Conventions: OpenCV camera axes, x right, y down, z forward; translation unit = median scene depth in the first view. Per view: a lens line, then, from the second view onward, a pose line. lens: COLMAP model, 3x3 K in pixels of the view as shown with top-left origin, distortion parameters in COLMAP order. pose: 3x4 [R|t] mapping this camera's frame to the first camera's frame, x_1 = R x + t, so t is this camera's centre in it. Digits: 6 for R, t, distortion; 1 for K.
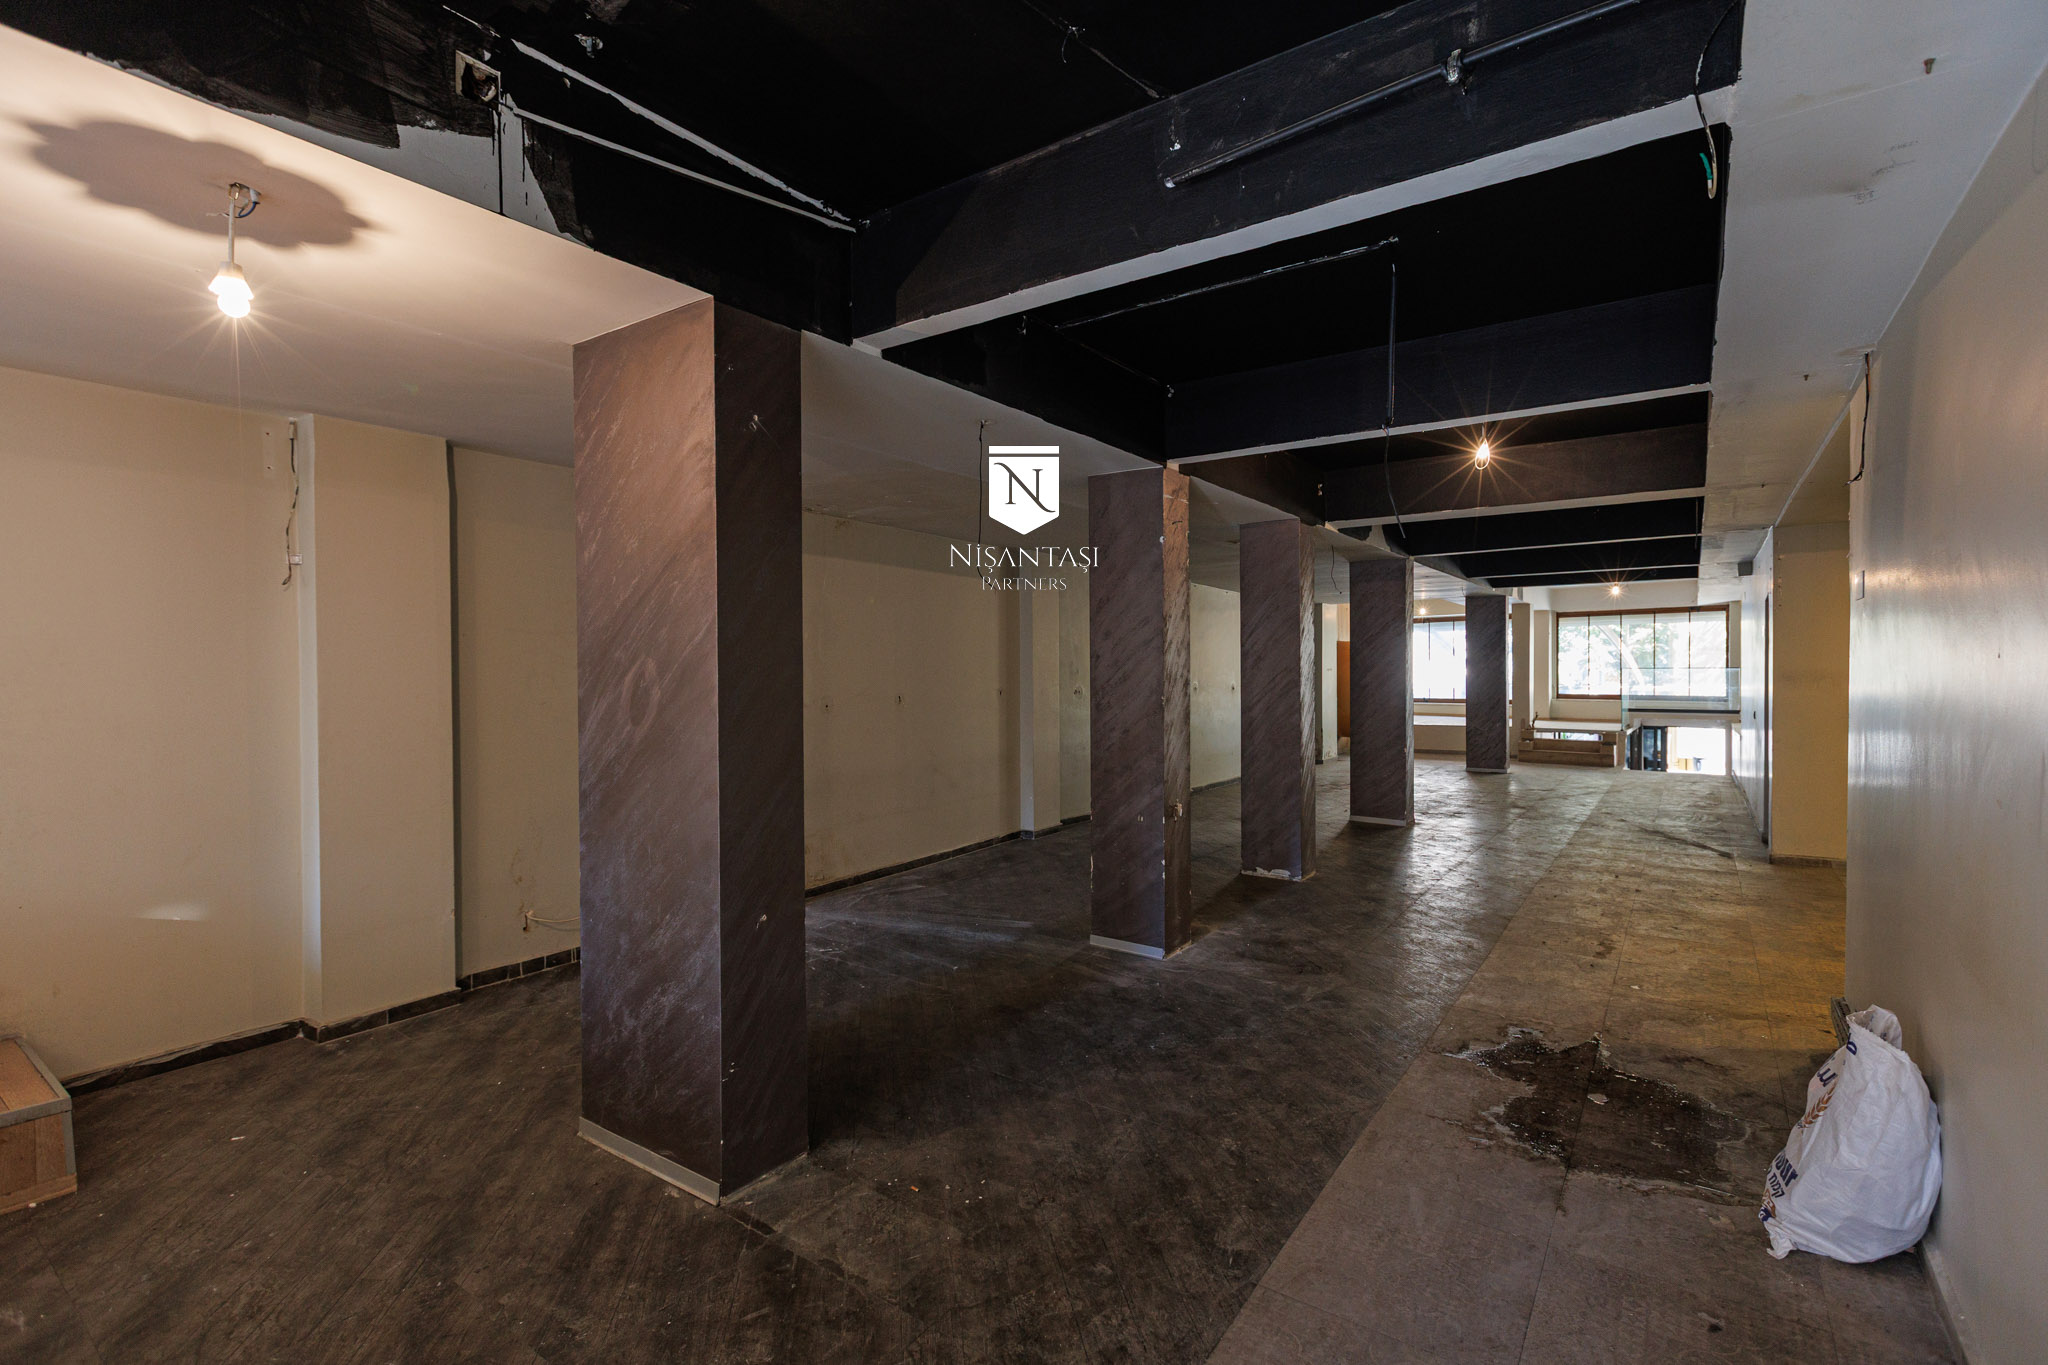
lens RADIAL K [[887.6, 0, 1071.5], [0, 887.6, 701.6], [0, 0, 1]] dist [0.010680, -0.005952]
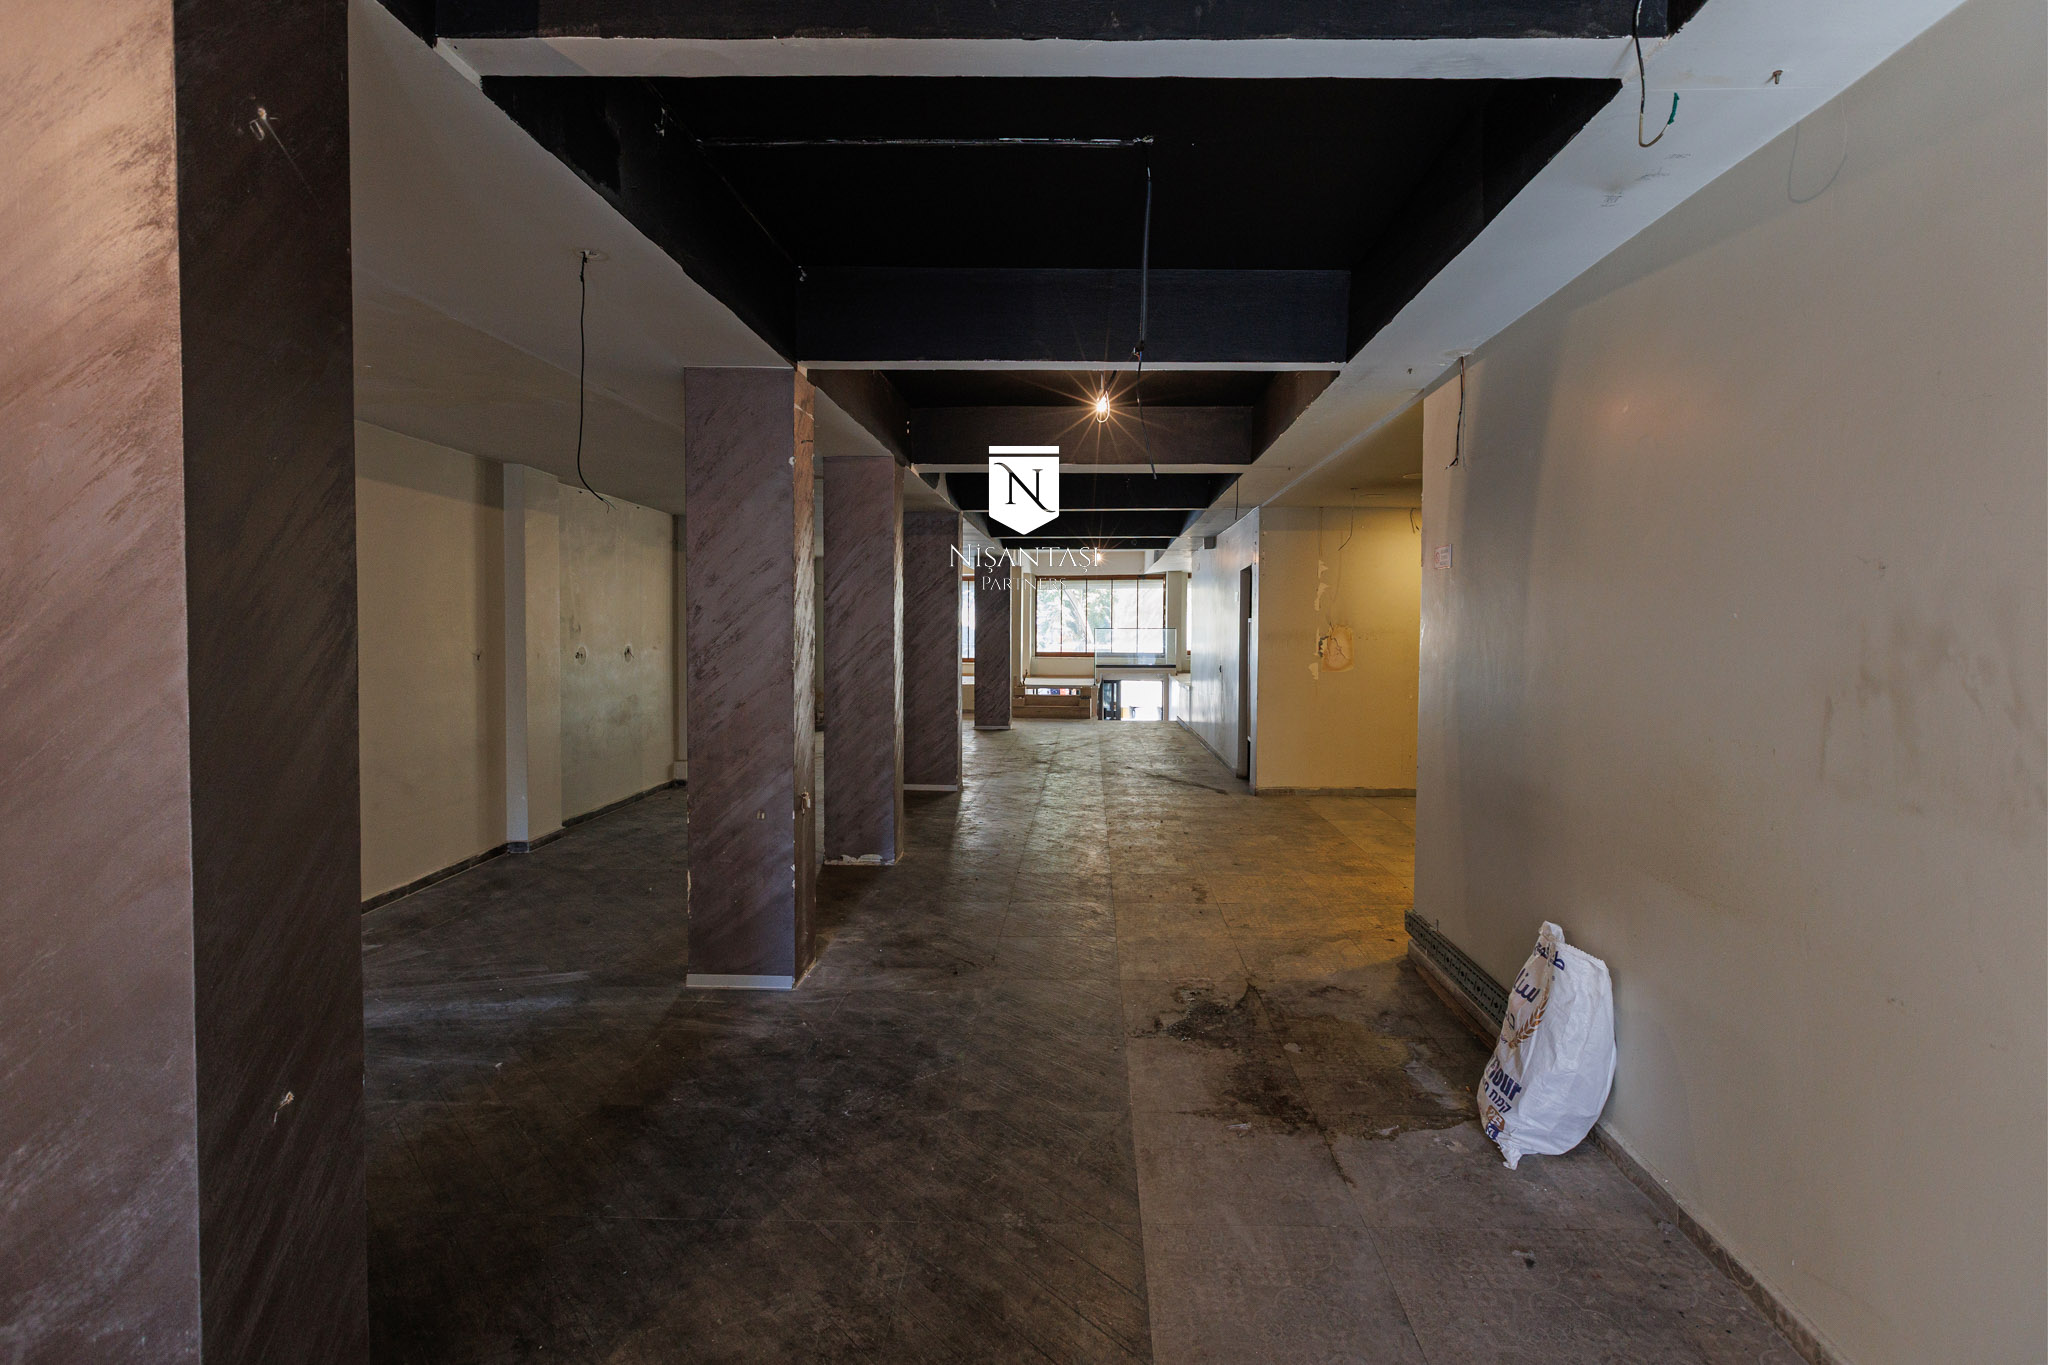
lens RADIAL K [[927.0, 0, 1035.5], [0, 927.0, 667.0], [0, 0, 1]] dist [0.006714, -0.001836]
pose [[0.851777, -0.019625, 0.523537, -0.140851], [0.017979, 0.999805, 0.008227, -0.002016], [-0.523596, 0.002405, 0.851963, 0.172709]]
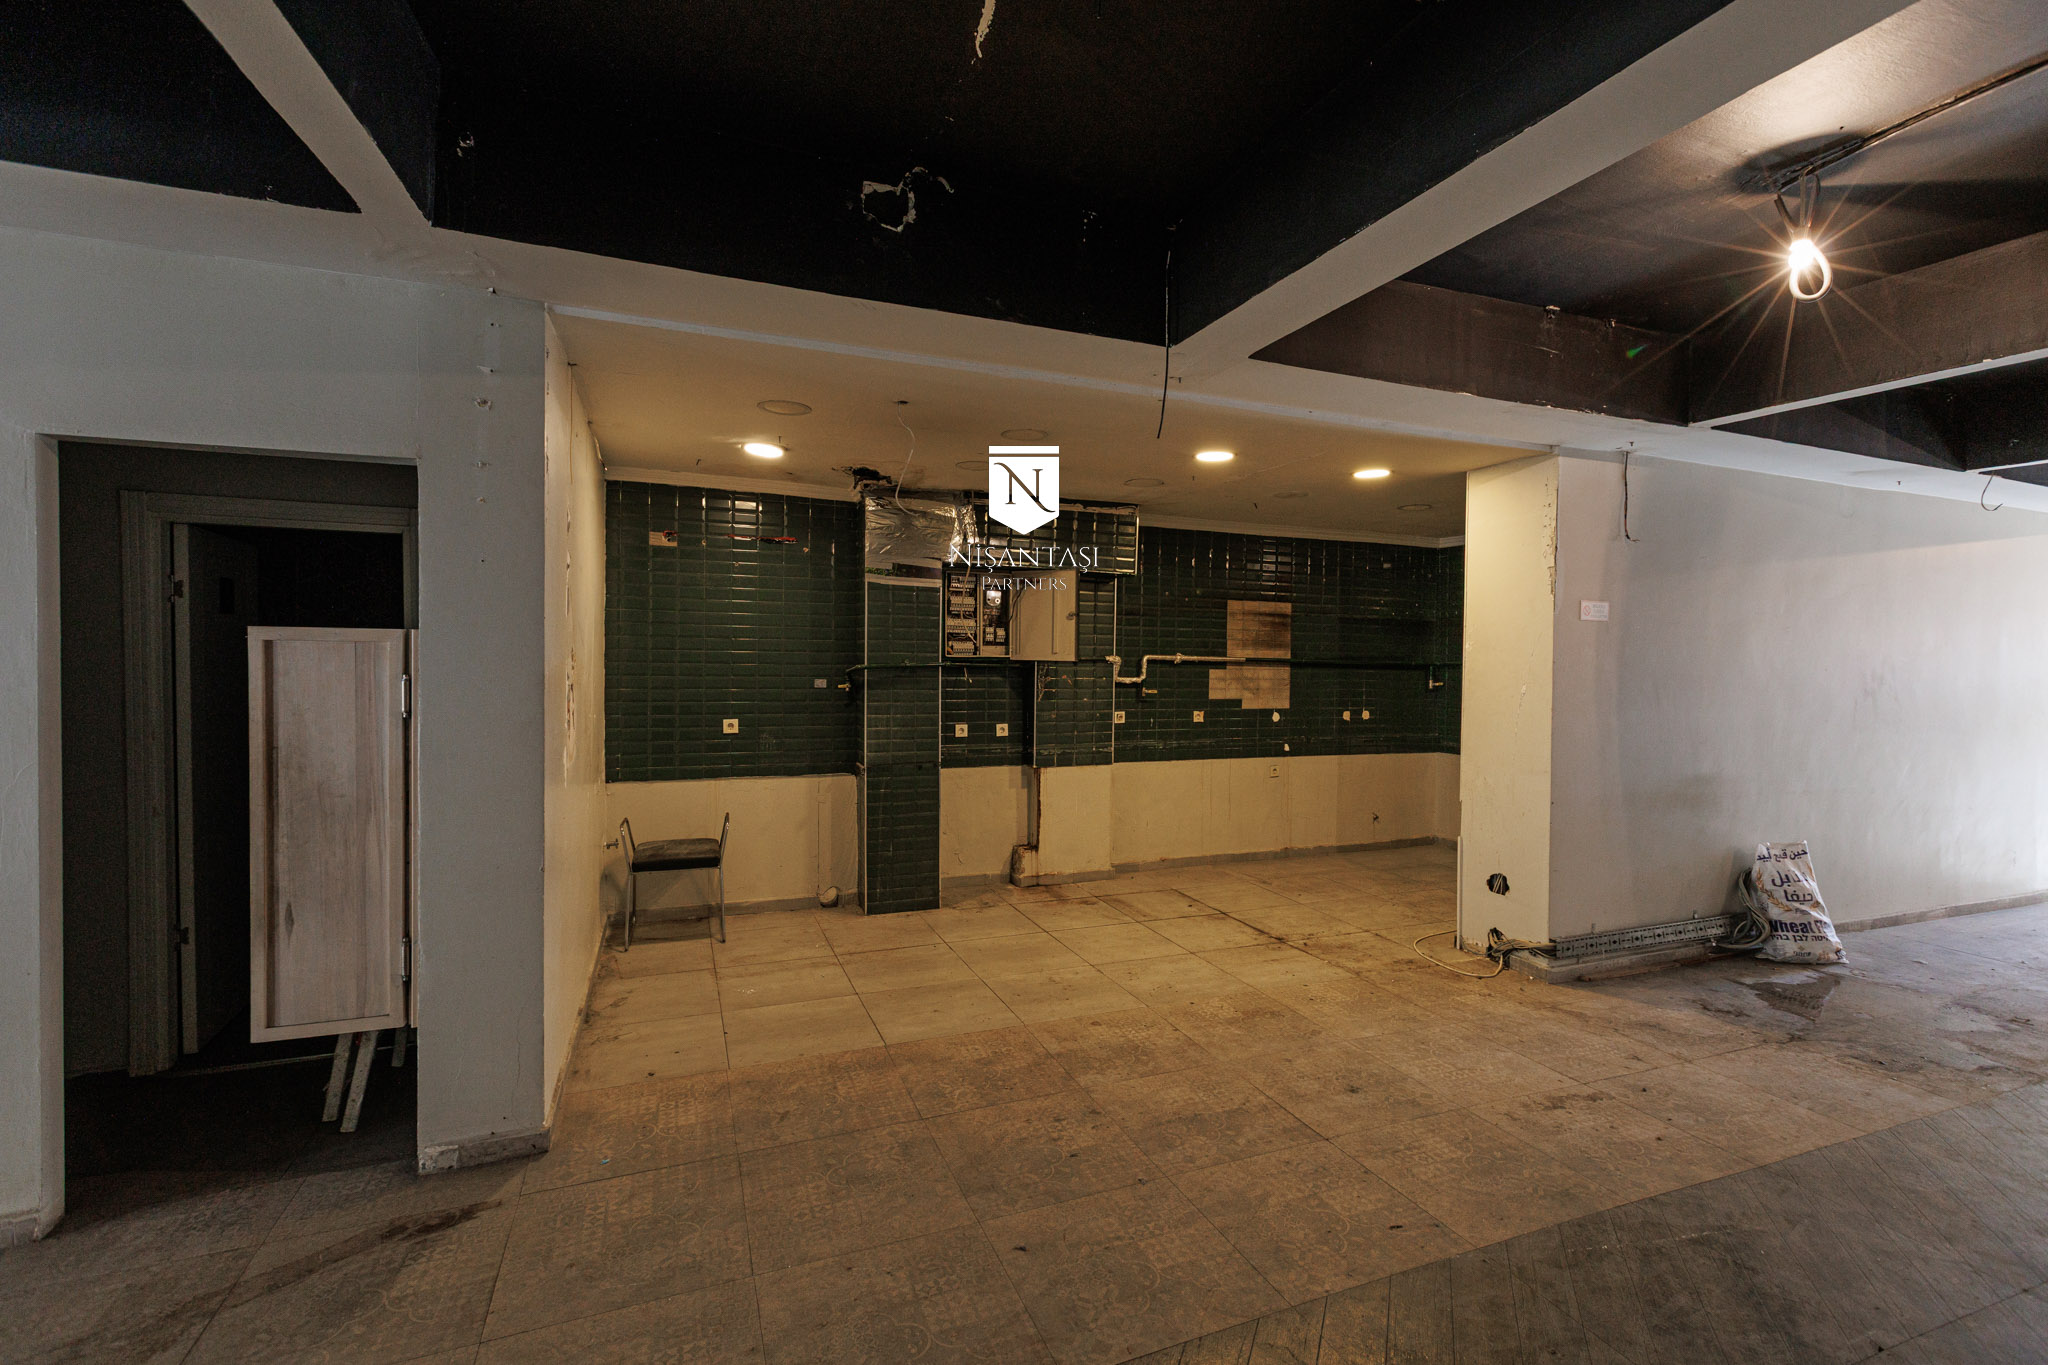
lens RADIAL K [[899.6, 0, 1048.0], [0, 899.6, 672.4], [0, 0, 1]] dist [0.008325, -0.002368]
pose [[-0.835839, -0.014831, 0.548774, 0.549464], [0.008624, 0.999157, 0.040139, -0.062647], [-0.548907, 0.038282, -0.835006, 1.713298]]
